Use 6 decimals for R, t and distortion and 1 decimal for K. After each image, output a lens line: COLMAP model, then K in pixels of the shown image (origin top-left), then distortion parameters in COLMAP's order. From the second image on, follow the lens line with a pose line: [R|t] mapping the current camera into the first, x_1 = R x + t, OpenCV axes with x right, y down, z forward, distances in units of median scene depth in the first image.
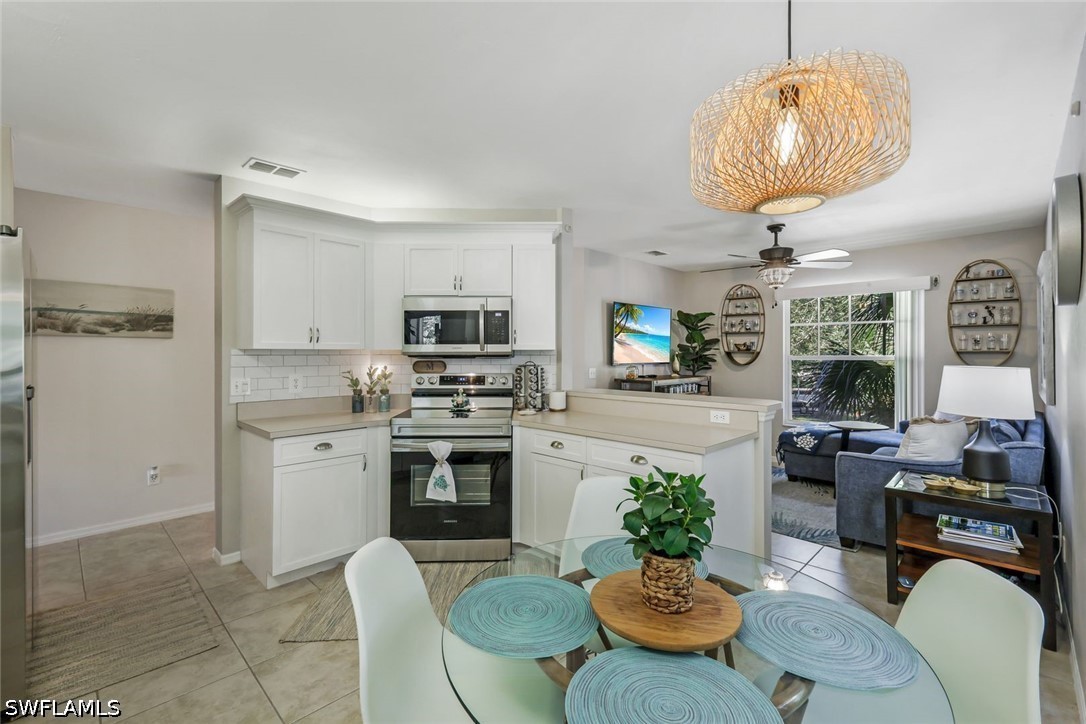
lens RADIAL K [[495.3, 0, 542.0], [0, 495.3, 346.1], [0, 0, 1]] dist [0.001519, 0.000185]
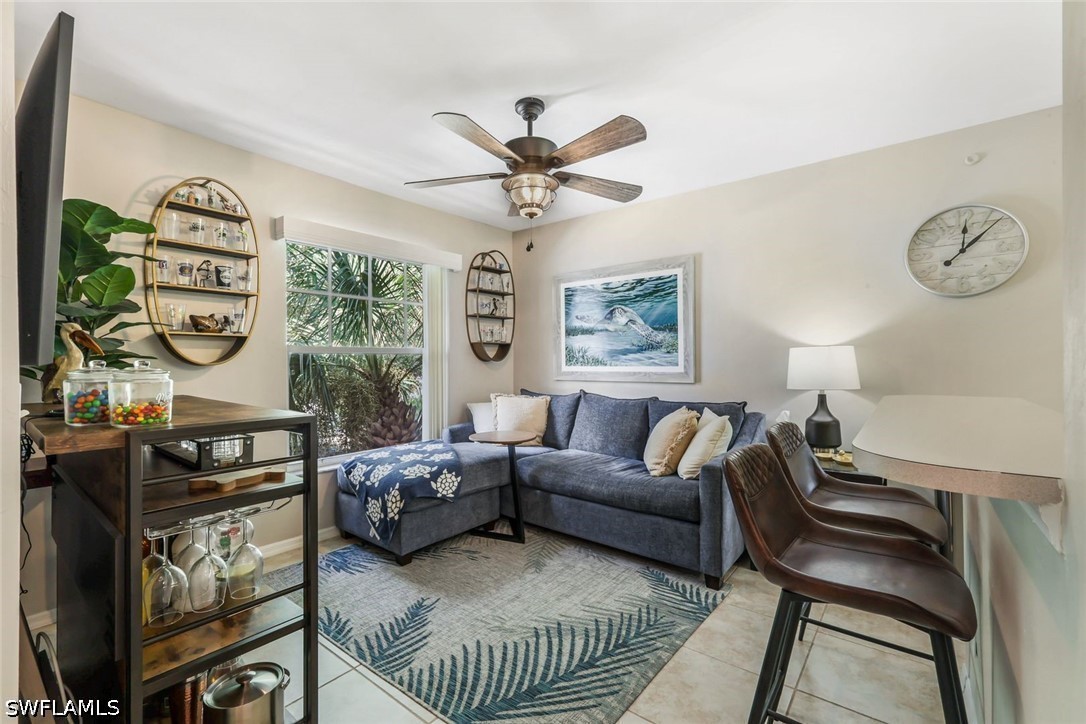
lens RADIAL K [[470.9, 0, 541.9], [0, 470.9, 356.6], [0, 0, 1]] dist [0.000017, -0.000067]
pose [[-0.087747, 0.008605, 0.996106, -0.053194], [-0.008479, 0.999920, -0.009385, 0.045511], [-0.996107, -0.009269, -0.087667, 1.010487]]
